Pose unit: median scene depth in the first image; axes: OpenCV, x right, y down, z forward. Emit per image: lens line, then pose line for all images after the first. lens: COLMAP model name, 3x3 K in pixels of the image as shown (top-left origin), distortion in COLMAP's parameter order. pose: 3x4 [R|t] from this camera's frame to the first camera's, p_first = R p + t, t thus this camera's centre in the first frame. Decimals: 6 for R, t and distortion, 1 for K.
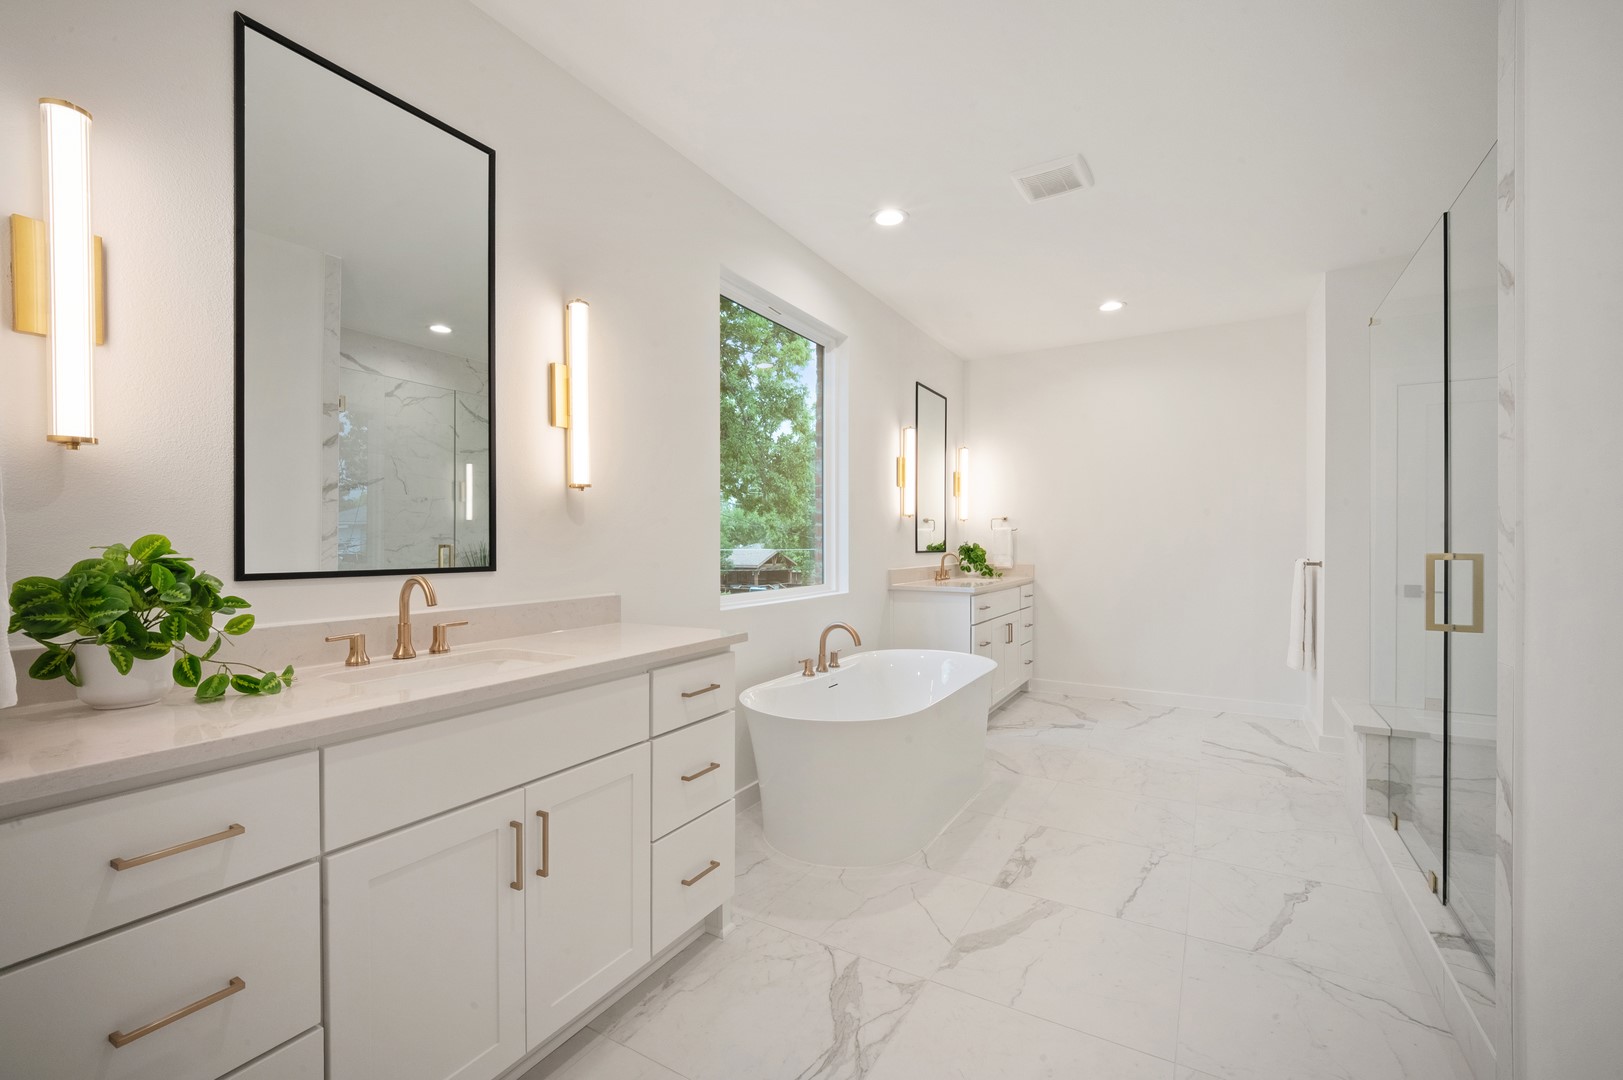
lens RADIAL K [[666.7, 0, 804.0], [0, 666.7, 543.4], [0, 0, 1]] dist [0.000024, -0.003426]
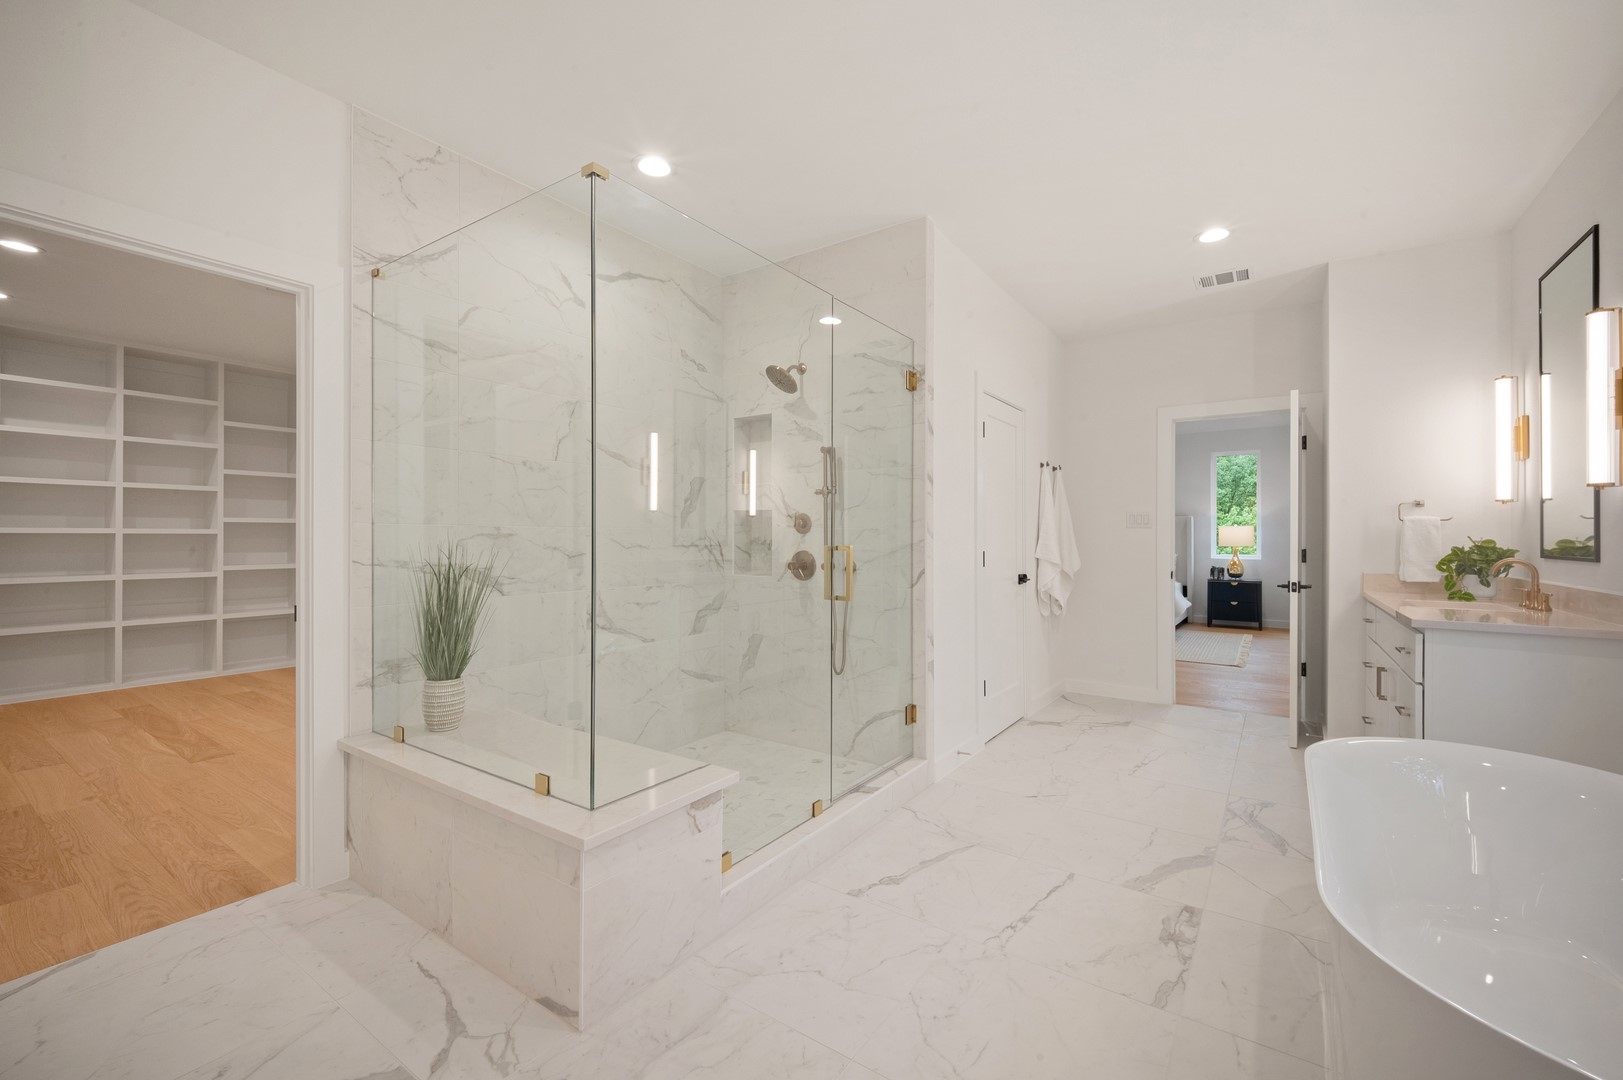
lens RADIAL K [[666.7, 0, 817.3], [0, 666.7, 535.1], [0, 0, 1]] dist [0.000024, -0.003426]
pose [[-0.998493, -0.006035, 0.054551, 0.855497], [-0.005441, 0.999924, 0.011038, -0.012680], [-0.054613, 0.010724, -0.998450, 2.164551]]
